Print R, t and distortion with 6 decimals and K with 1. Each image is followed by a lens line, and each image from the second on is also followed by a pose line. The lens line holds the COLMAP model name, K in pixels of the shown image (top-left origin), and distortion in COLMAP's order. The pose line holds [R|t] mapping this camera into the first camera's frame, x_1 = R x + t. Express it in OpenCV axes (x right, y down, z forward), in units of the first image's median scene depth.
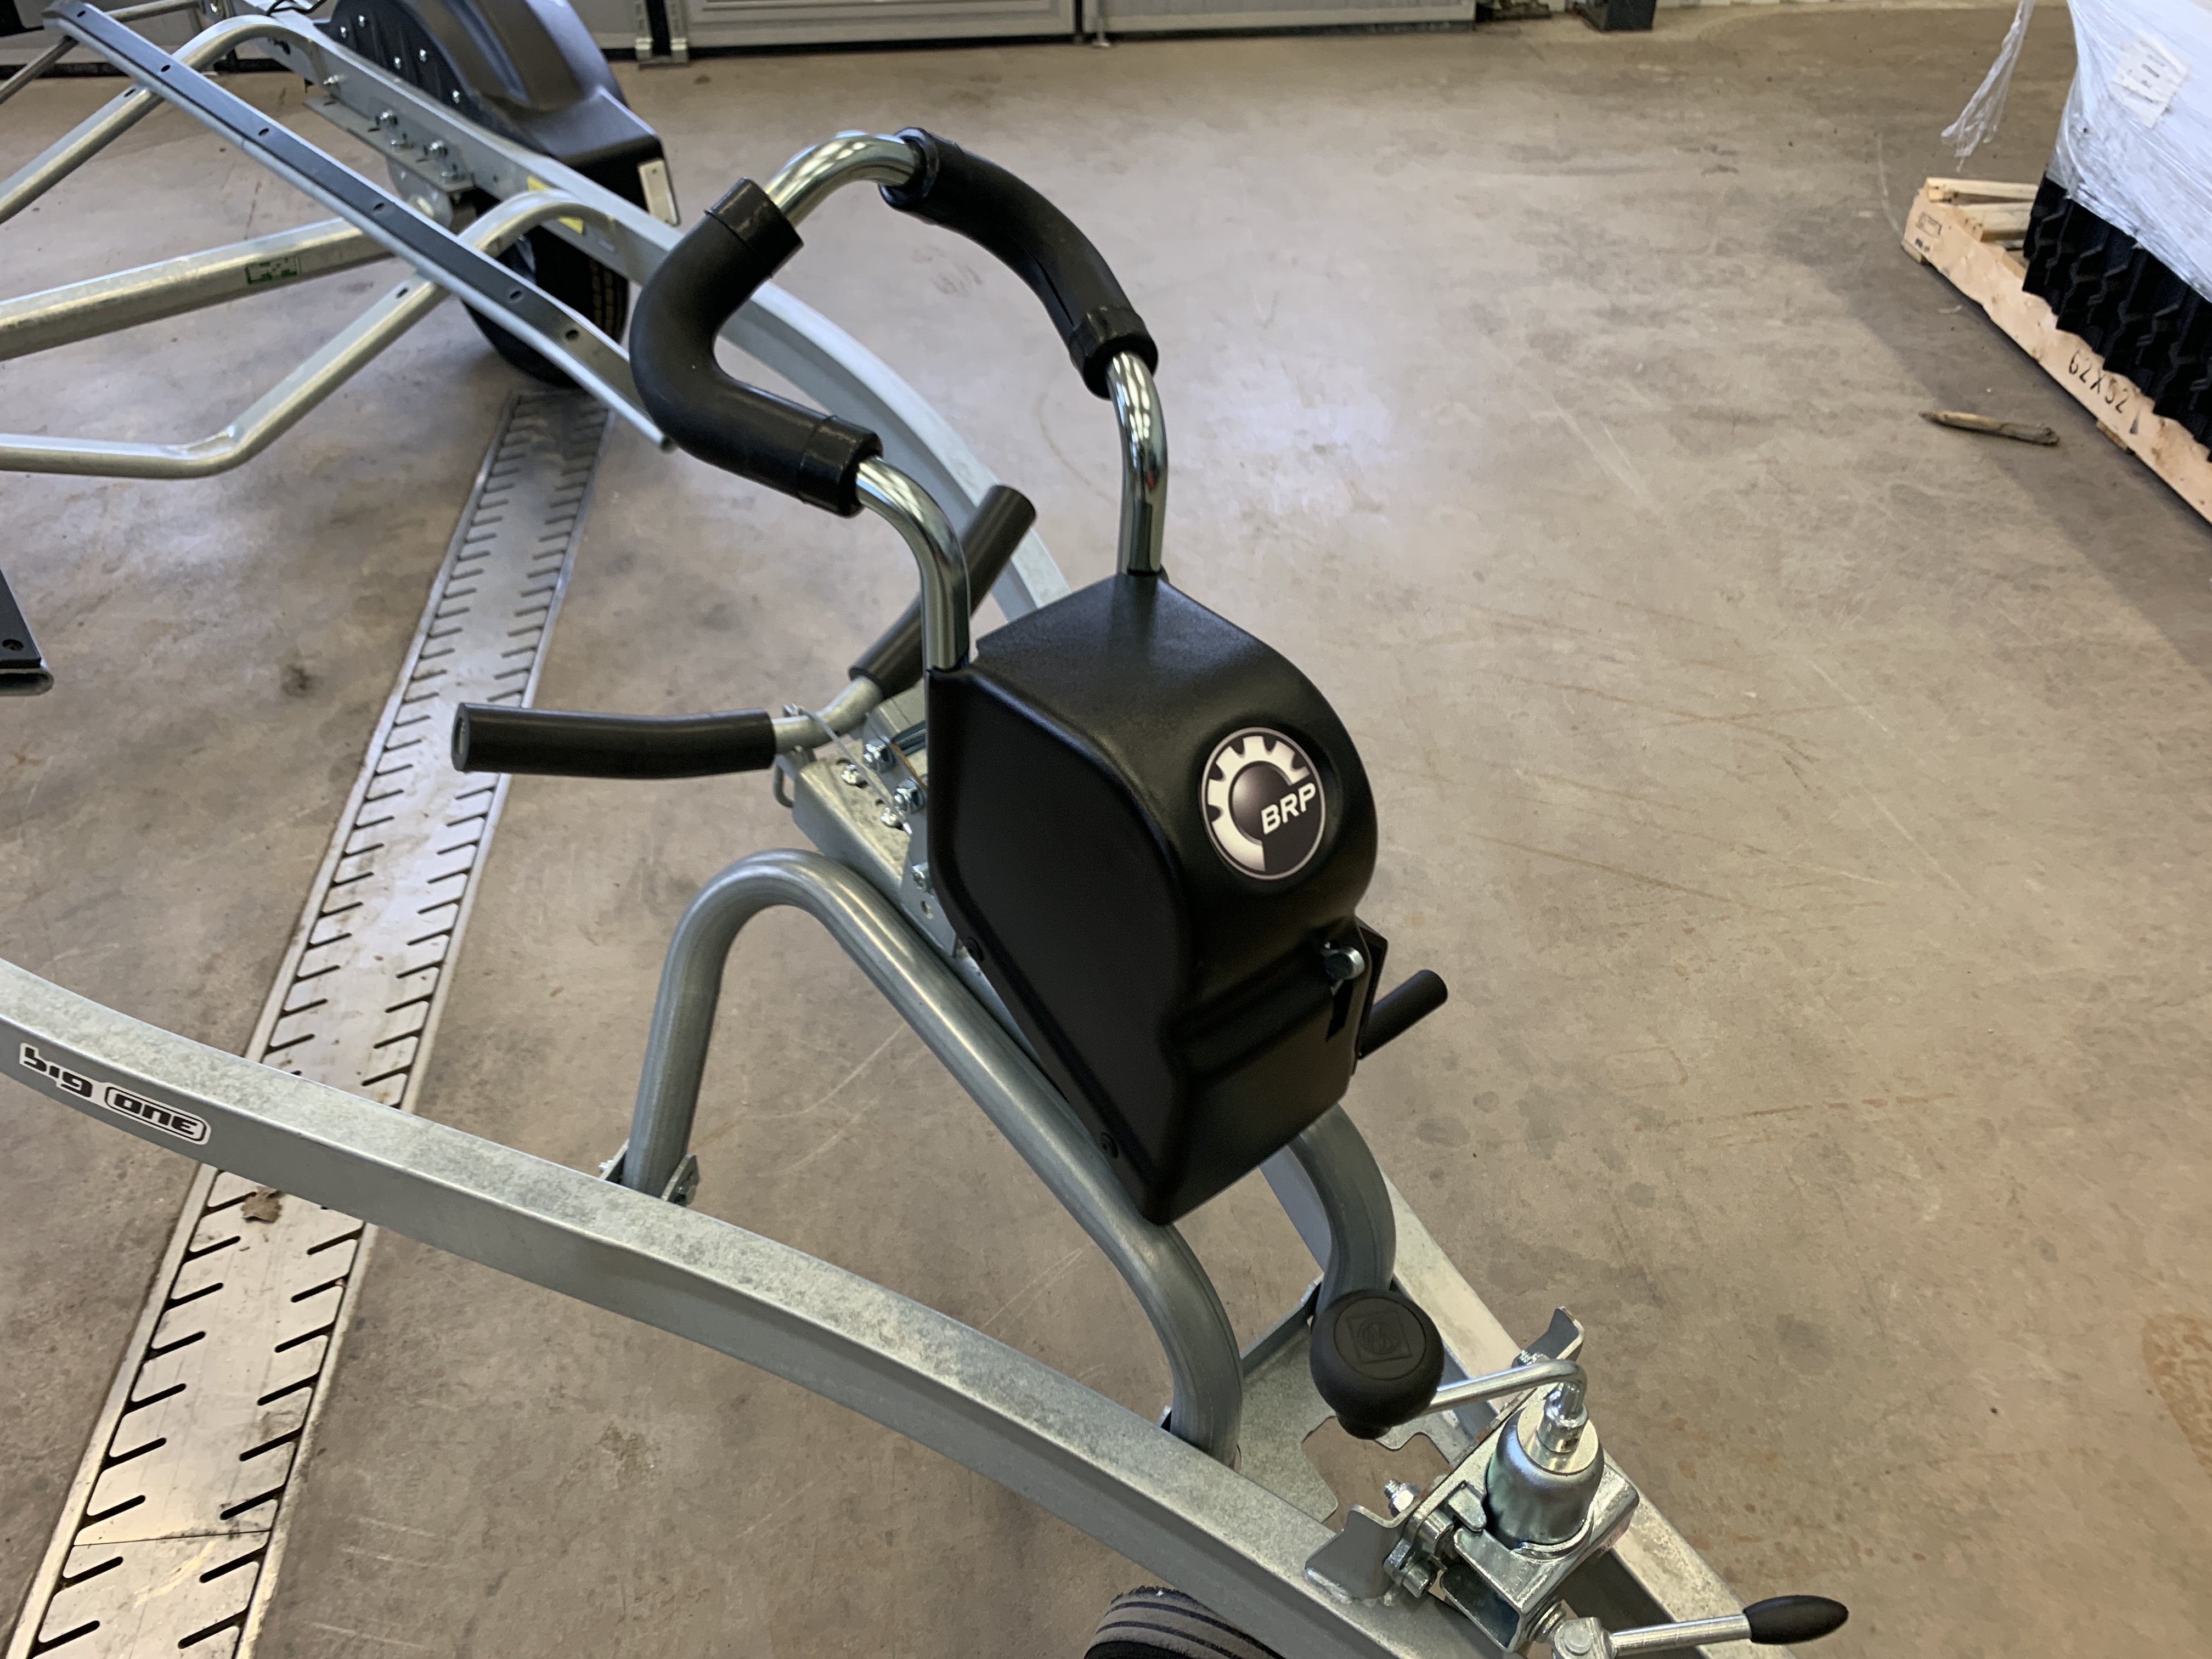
lens RADIAL K [[1714.4, 0, 1106.0], [0, 1714.4, 829.5], [0, 0, 1]] dist [-0.034543, 0.092871]
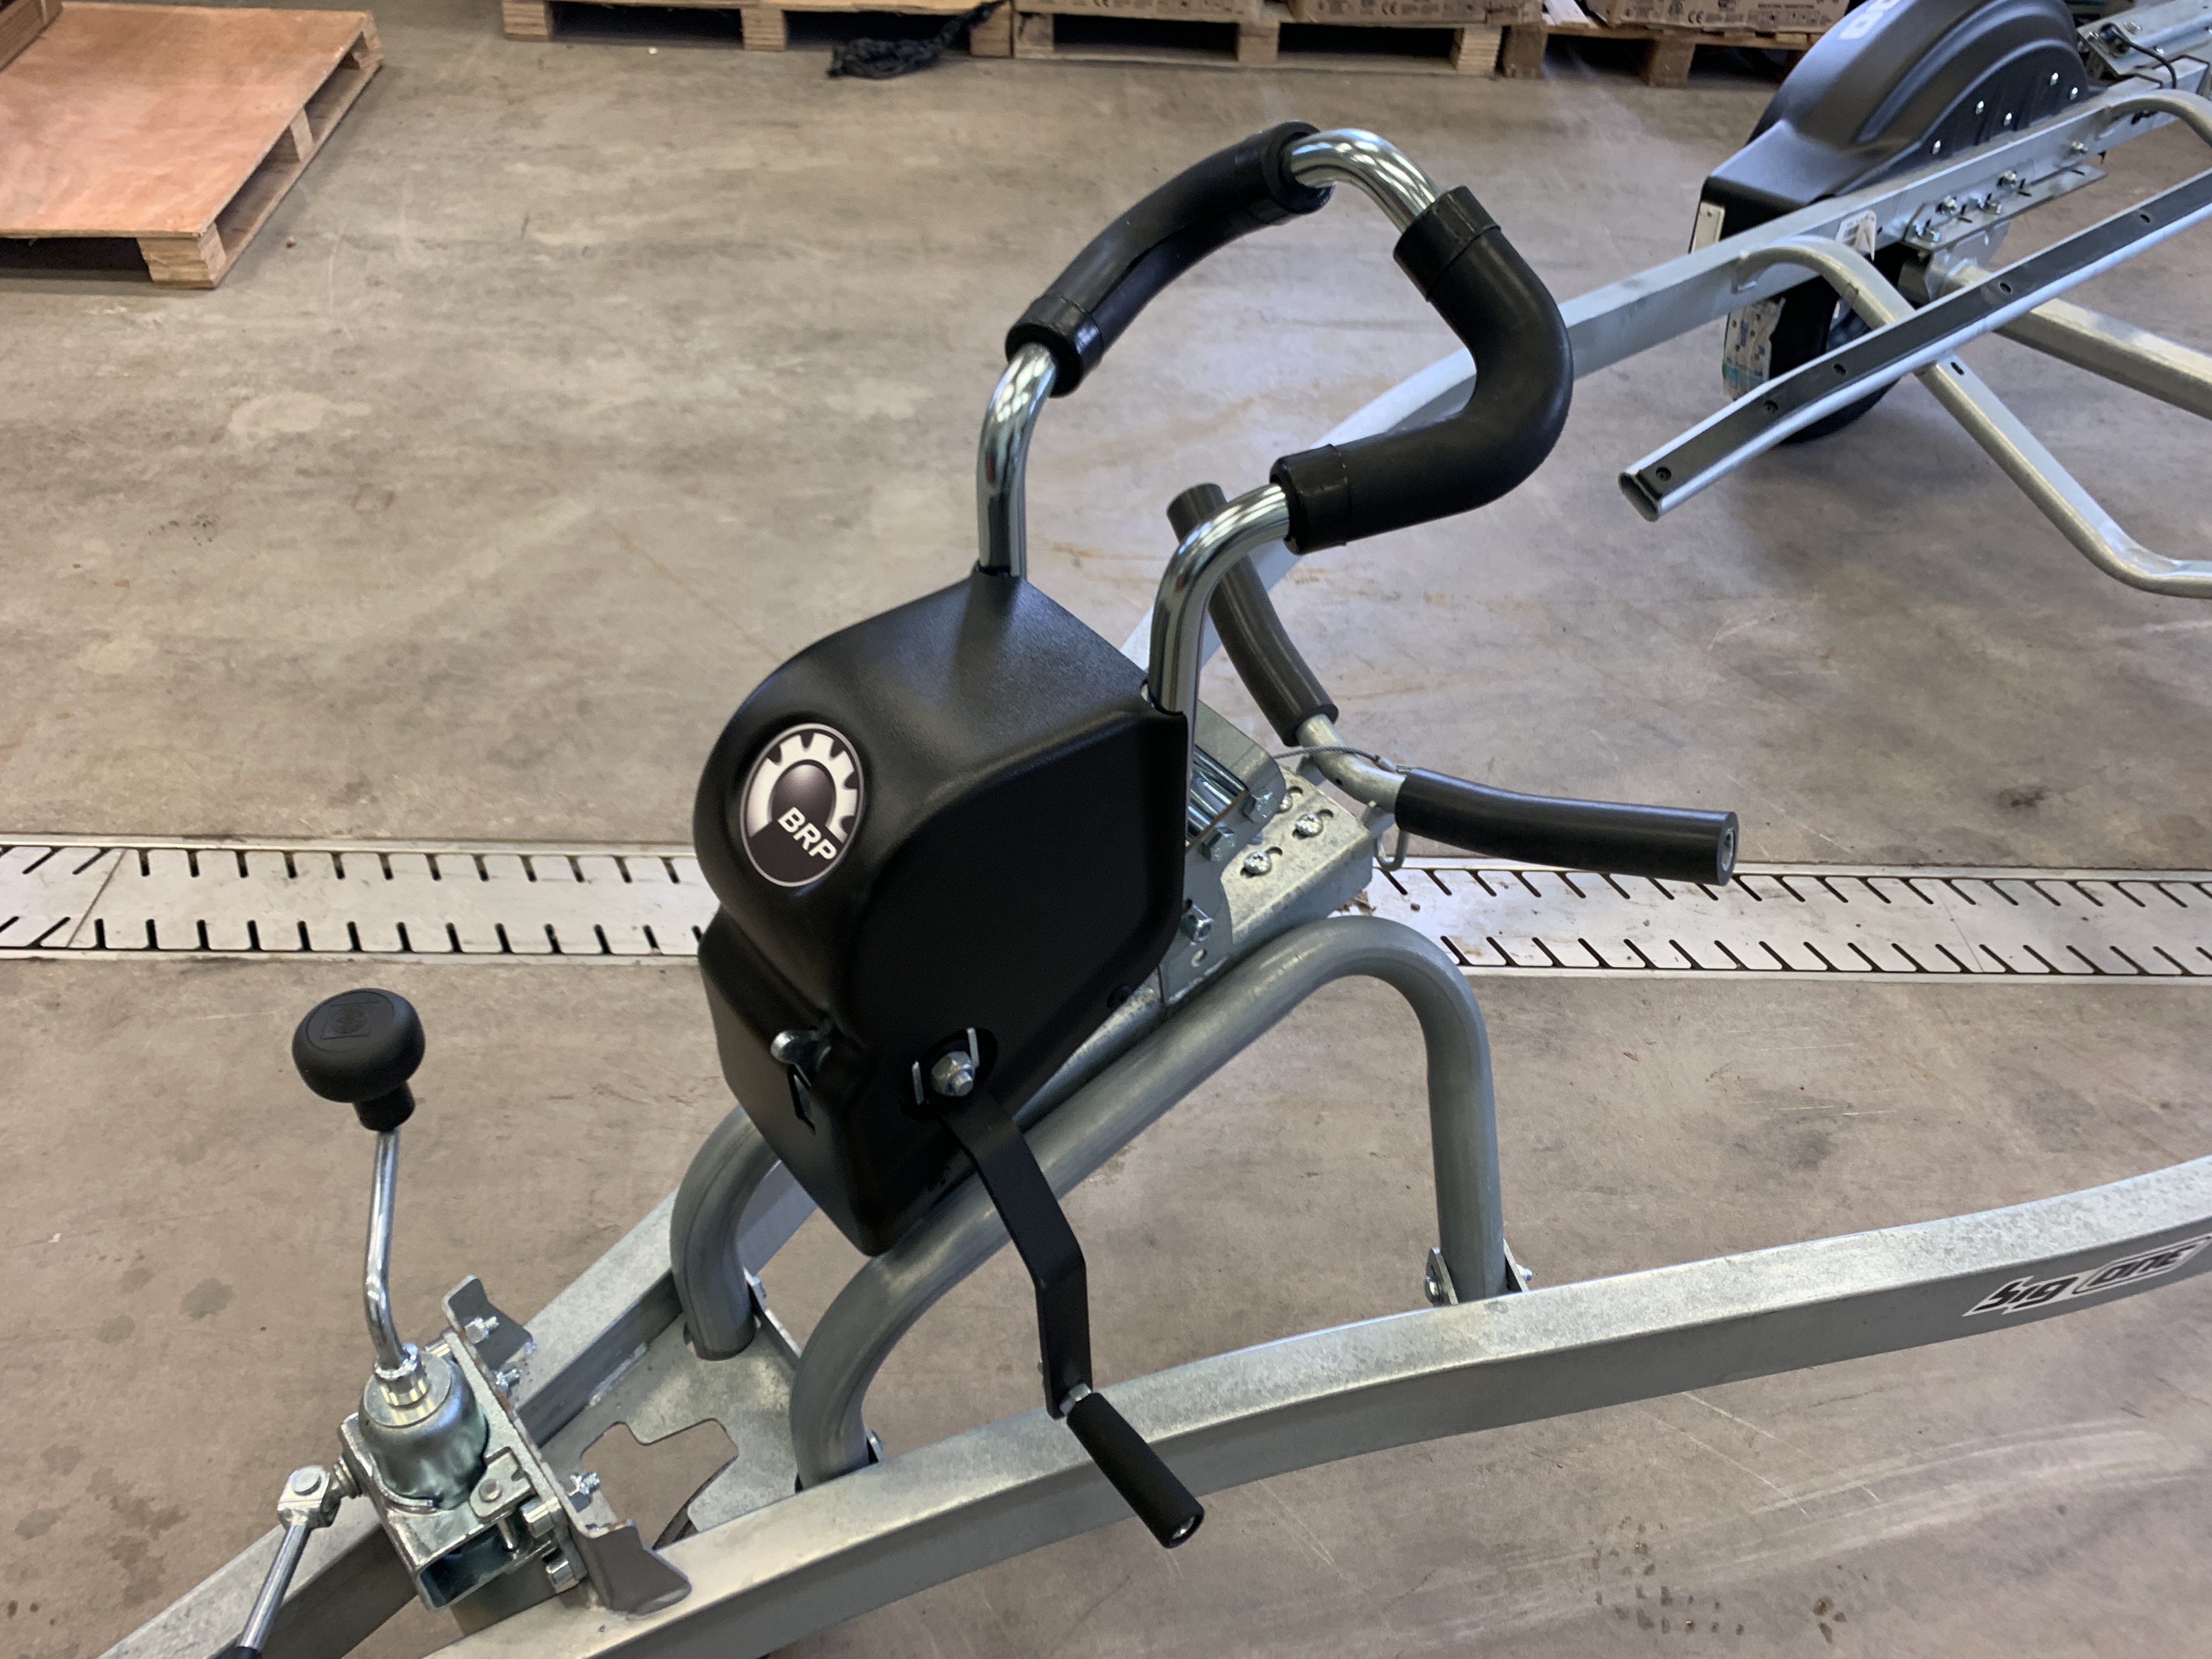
lens RADIAL K [[1693.4, 0, 1102.6], [0, 1693.4, 855.8], [0, 0, 1]] dist [0.007595, 0.000674]
pose [[-0.051047, 0.660850, -0.748780, 0.225329], [-0.684460, 0.522831, 0.508096, -0.165251], [0.727261, 0.538447, 0.425637, 0.212538]]
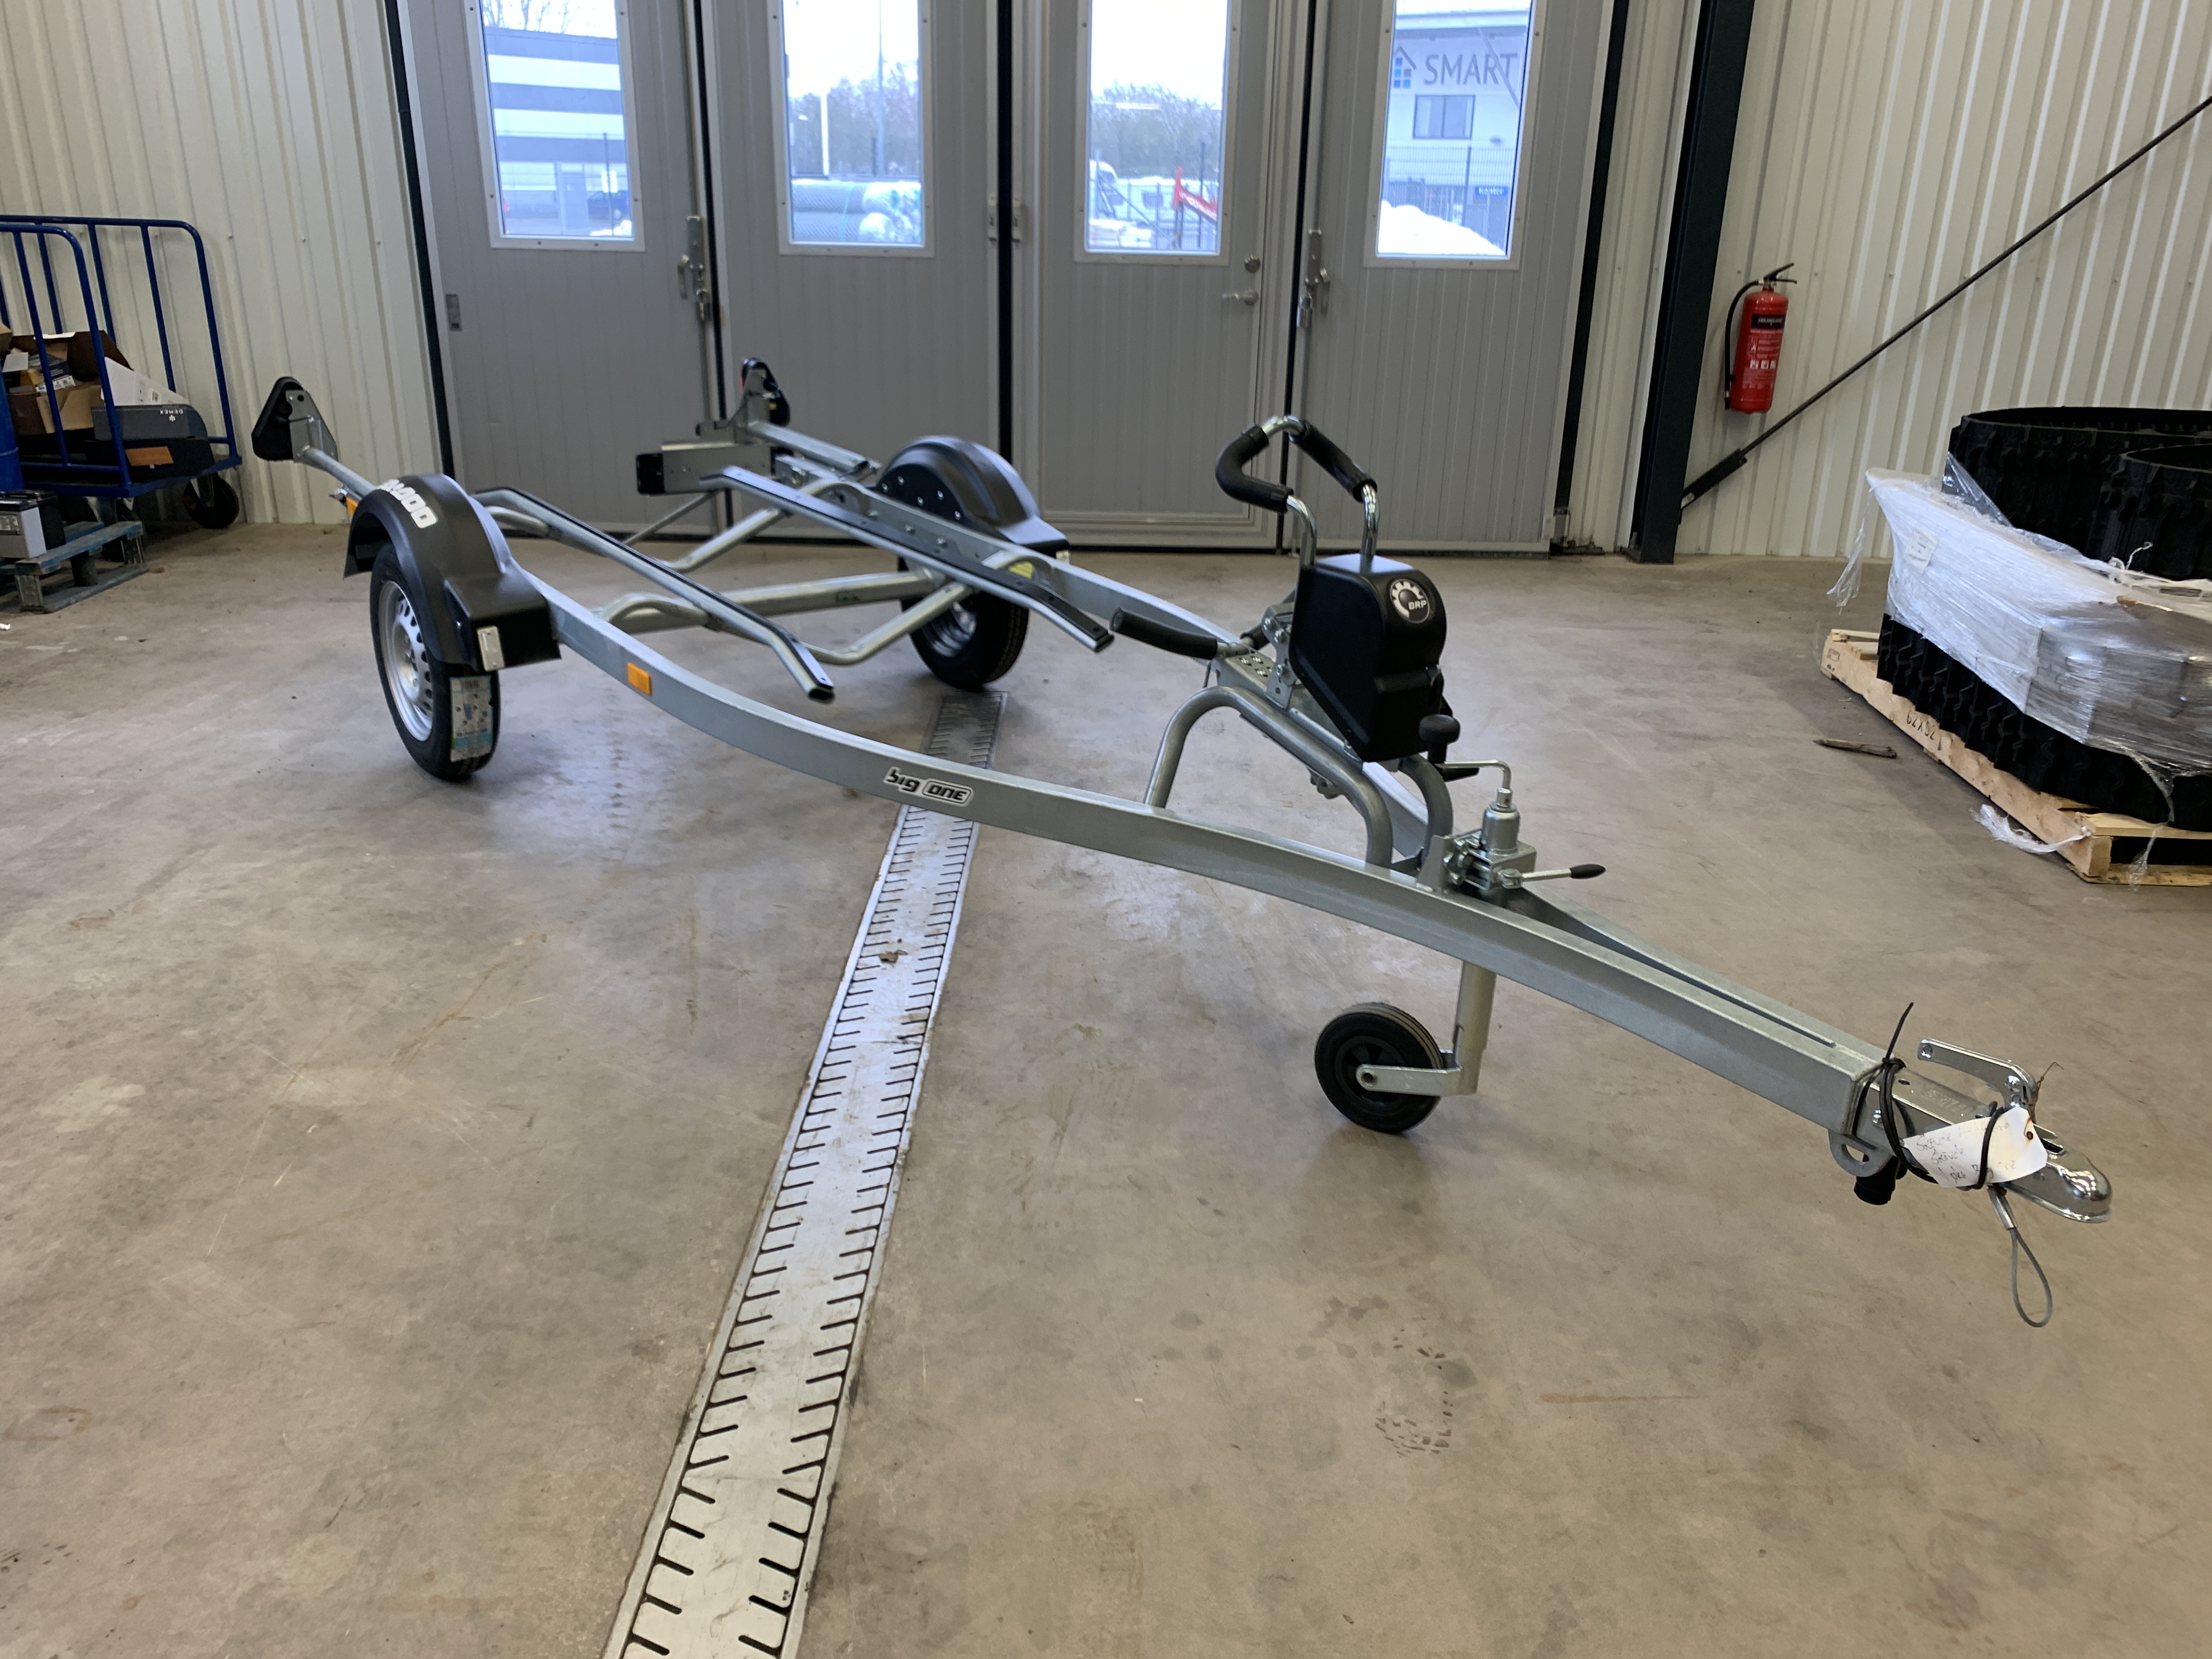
lens RADIAL K [[1693.4, 0, 1102.6], [0, 1693.4, 855.8], [0, 0, 1]] dist [0.007595, 0.000674]
pose [[0.994981, 0.058418, -0.081244, -0.054504], [-0.080618, 0.948935, -0.304996, 0.409968], [0.059278, 0.310015, 0.948882, -0.532031]]
